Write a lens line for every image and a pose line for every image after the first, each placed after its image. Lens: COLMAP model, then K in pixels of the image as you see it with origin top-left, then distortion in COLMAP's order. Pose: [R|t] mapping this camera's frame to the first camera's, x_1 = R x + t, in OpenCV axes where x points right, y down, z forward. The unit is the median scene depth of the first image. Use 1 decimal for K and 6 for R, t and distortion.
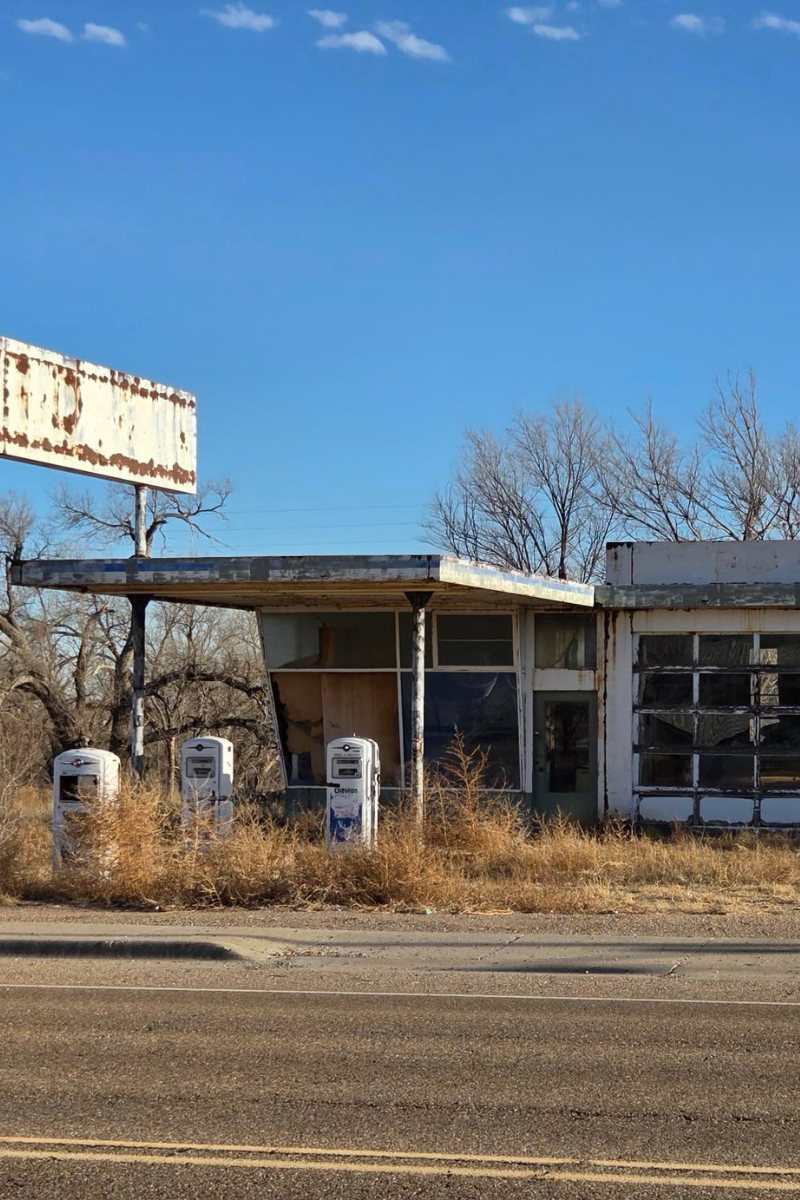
lens RADIAL K [[2310.2, 0, 400.0], [0, 2310.2, 600.0], [0, 0, 1]] dist [0.126068, -0.108381]
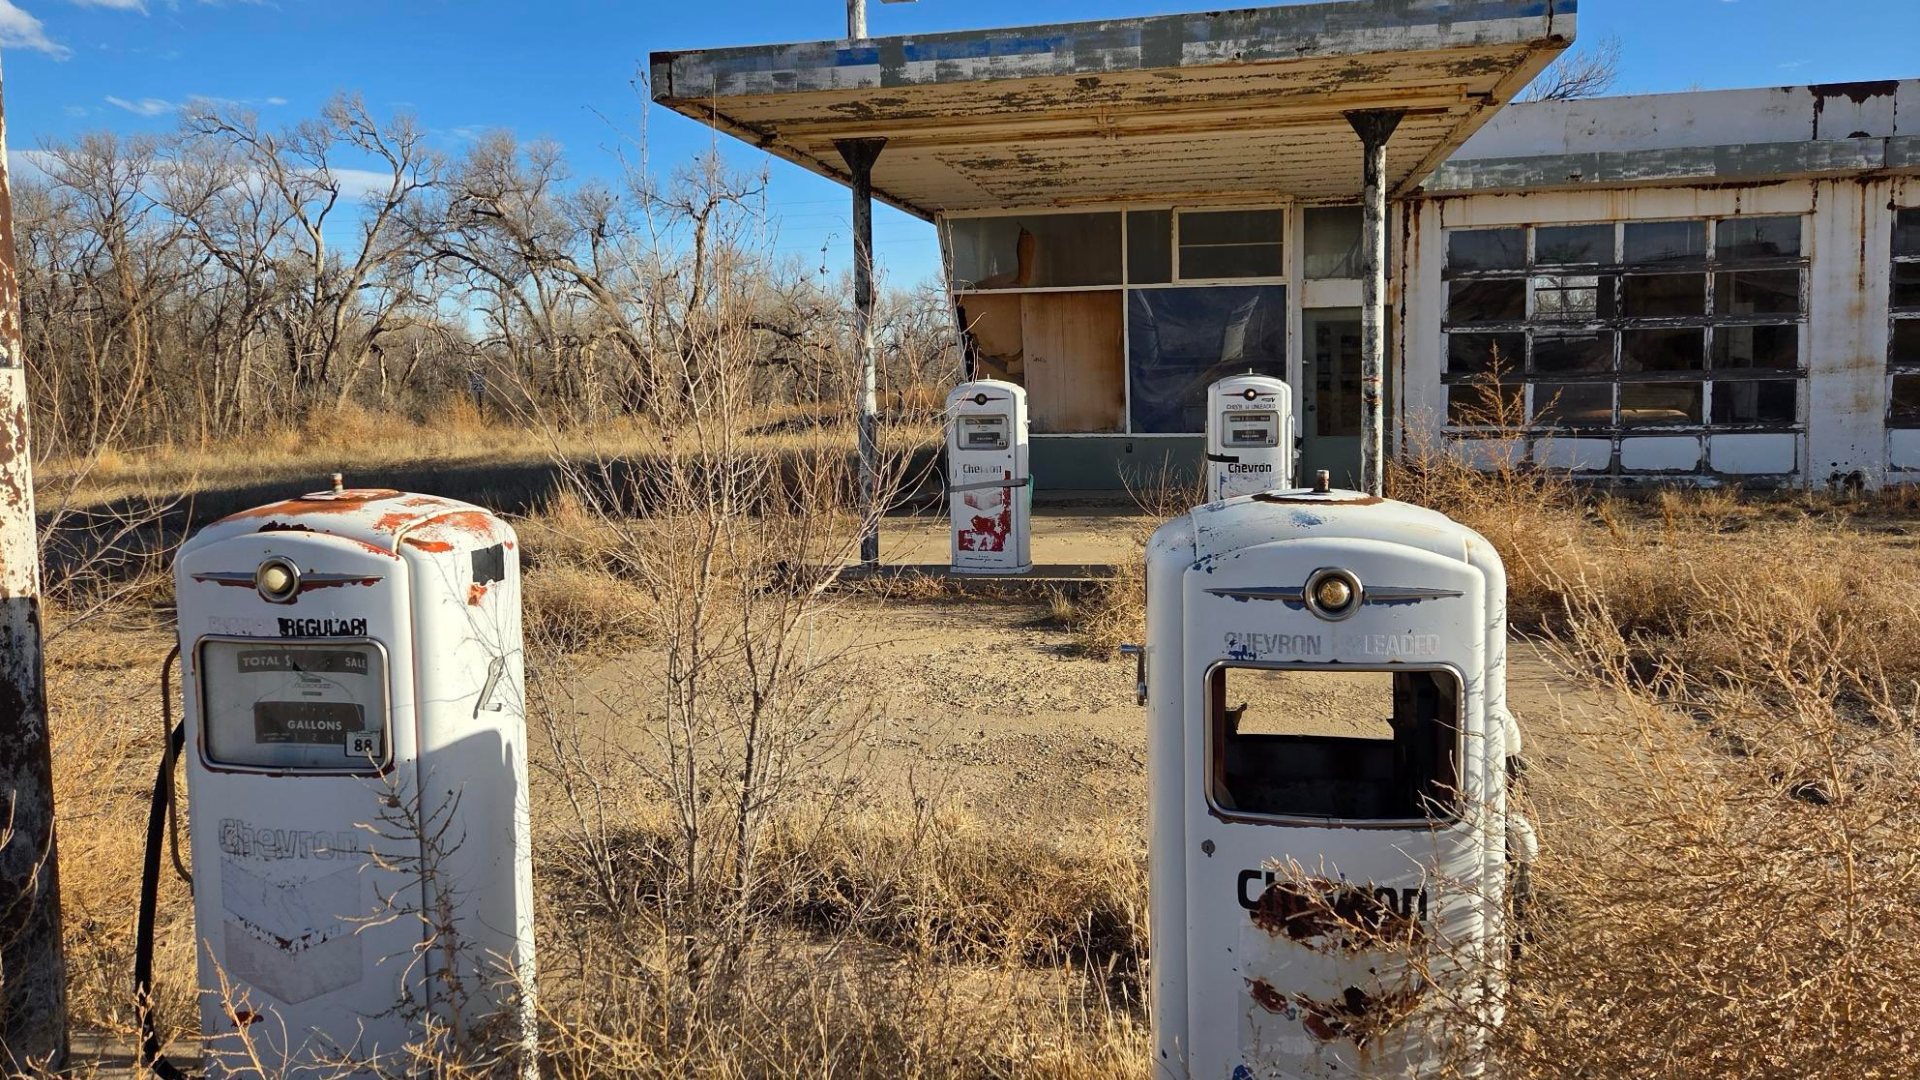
lens RADIAL K [[1478.8, 0, 951.6], [0, 1478.8, 475.7], [0, 0, 1]] dist [0.039396, -0.005923]
pose [[0.997247, -0.029691, 0.067948, -0.100921], [0.020497, 0.991008, 0.132220, 0.027710], [-0.071263, -0.130464, 0.988889, 0.523416]]
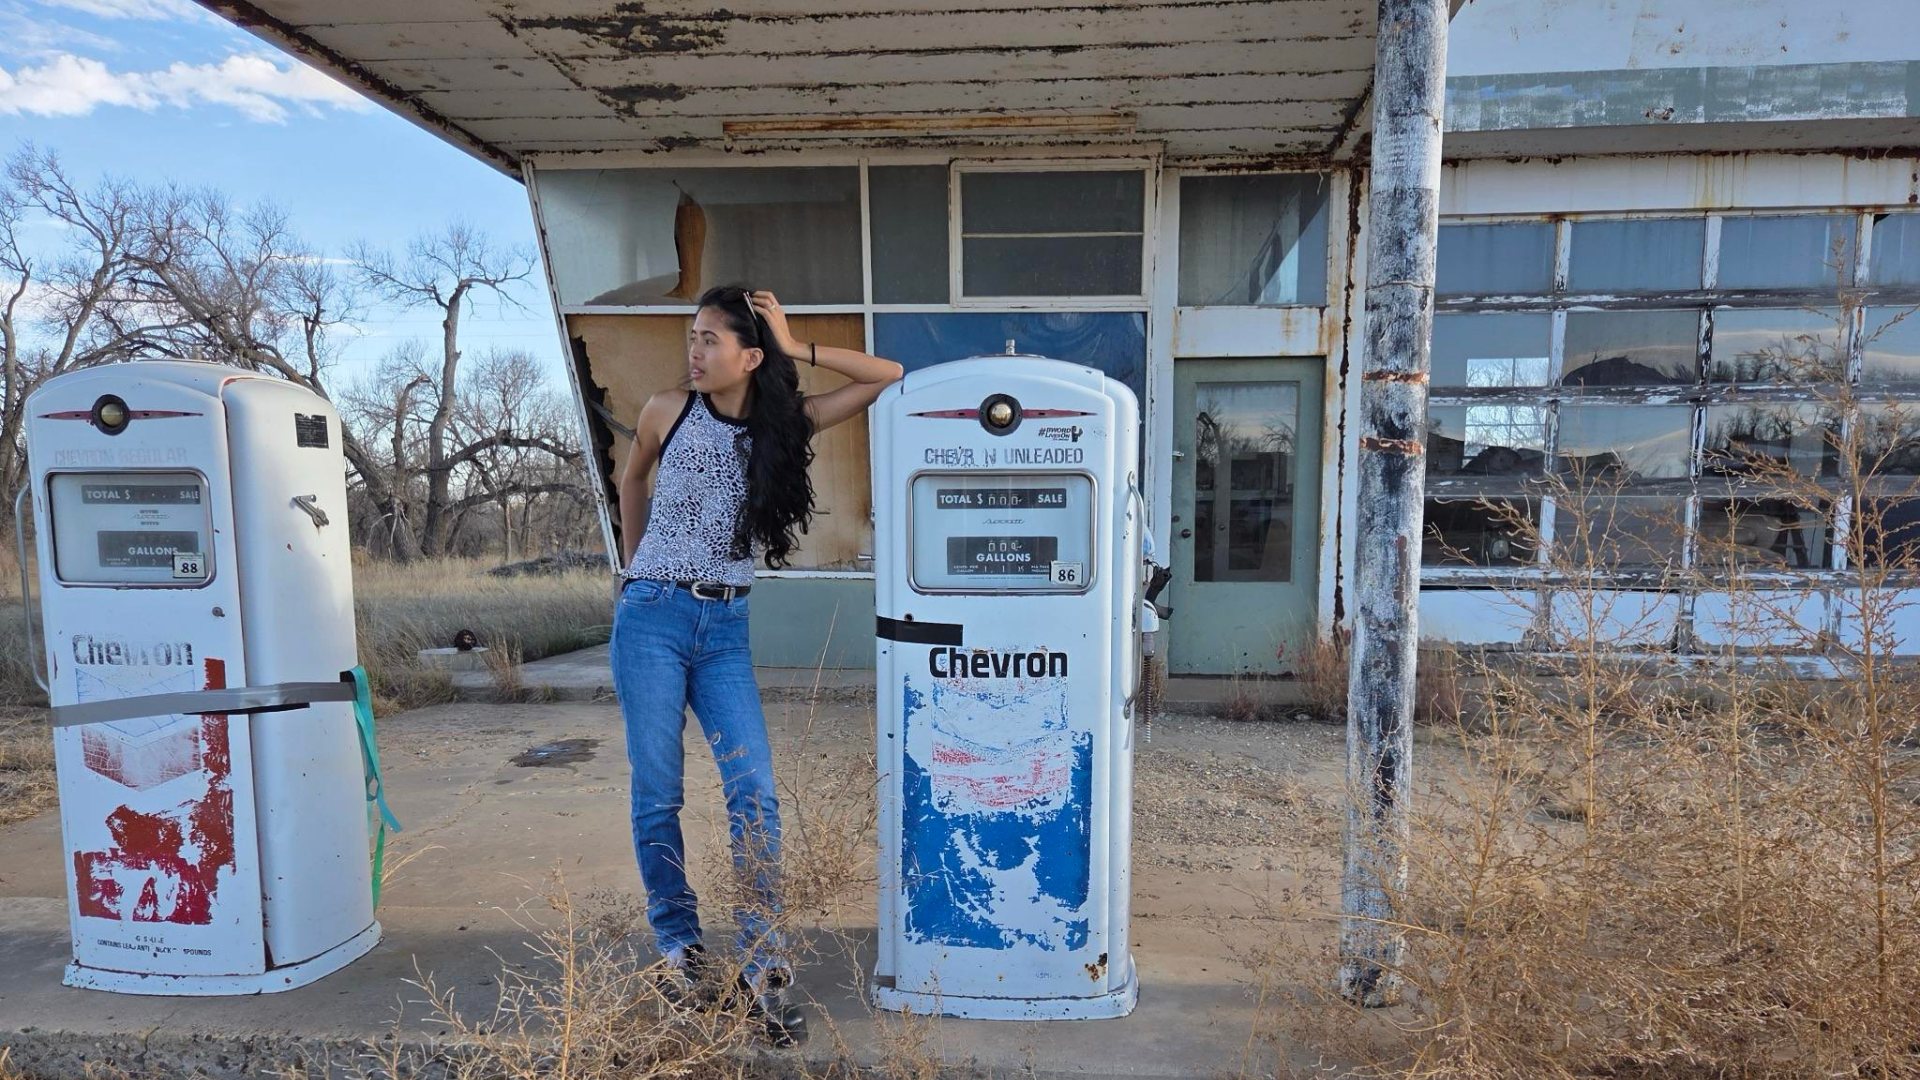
lens RADIAL K [[1558.3, 0, 1042.8], [0, 1558.3, 740.5], [0, 0, 1]] dist [0.065635, -0.078509]
pose [[0.975853, -0.032881, 0.215937, -0.037380], [-0.012001, 0.979040, 0.203316, 0.052662], [-0.218096, -0.200998, 0.955005, 0.726757]]
